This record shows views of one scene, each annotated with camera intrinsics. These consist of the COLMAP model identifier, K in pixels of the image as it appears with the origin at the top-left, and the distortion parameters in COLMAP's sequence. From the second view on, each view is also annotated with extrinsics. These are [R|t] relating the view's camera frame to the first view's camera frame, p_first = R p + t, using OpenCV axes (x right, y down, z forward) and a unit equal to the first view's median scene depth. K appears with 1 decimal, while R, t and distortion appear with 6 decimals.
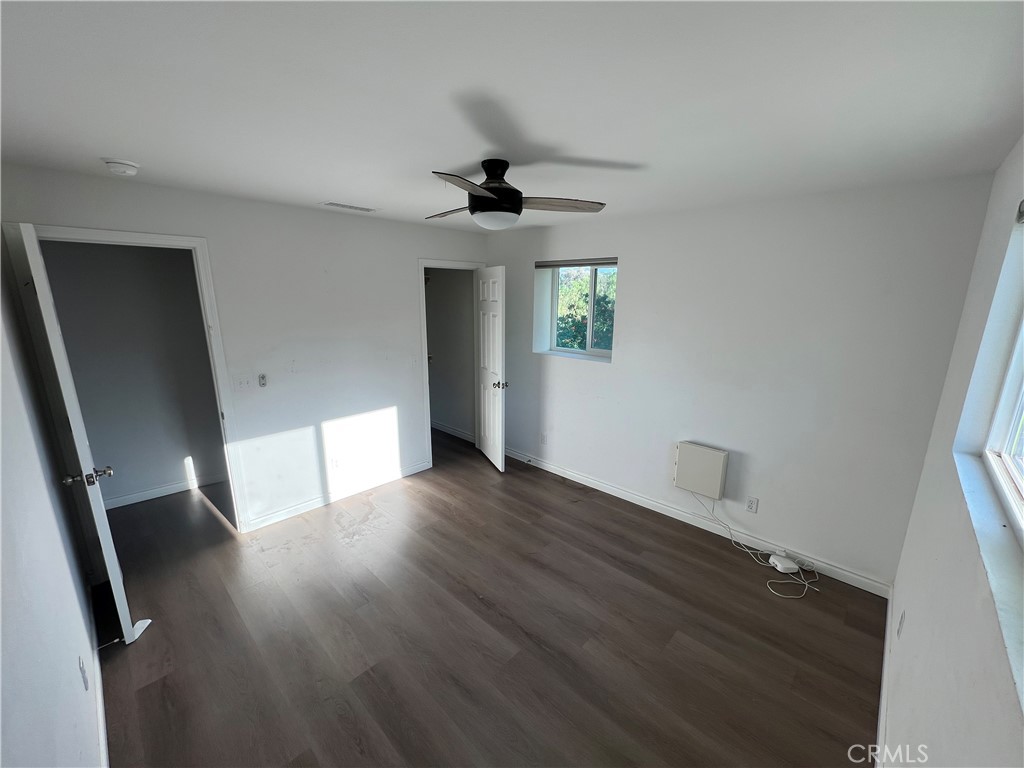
lens RADIAL K [[408.6, 0, 513.9], [0, 408.6, 386.2], [0, 0, 1]] dist [-0.000453, 0.000024]
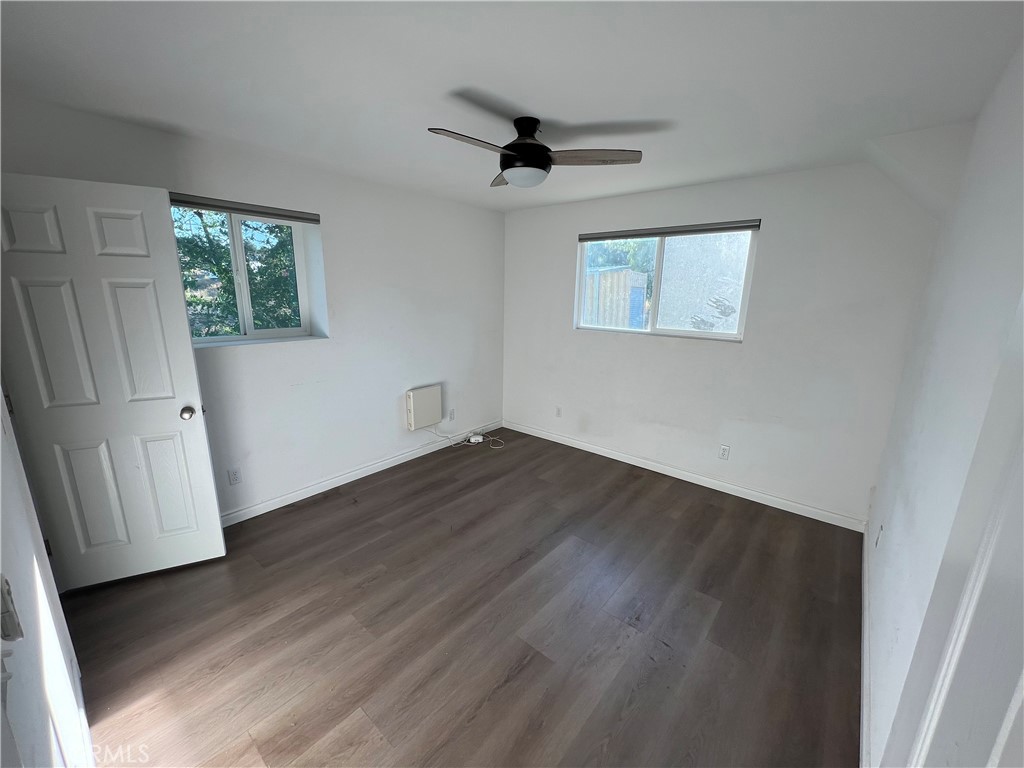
lens RADIAL K [[408.6, 0, 513.9], [0, 408.6, 386.2], [0, 0, 1]] dist [-0.000453, 0.000024]
pose [[-0.054431, -0.236312, 0.970152, -0.781056], [0.207183, 0.947774, 0.242485, -0.105584], [-0.976787, 0.214198, -0.002628, 0.756852]]
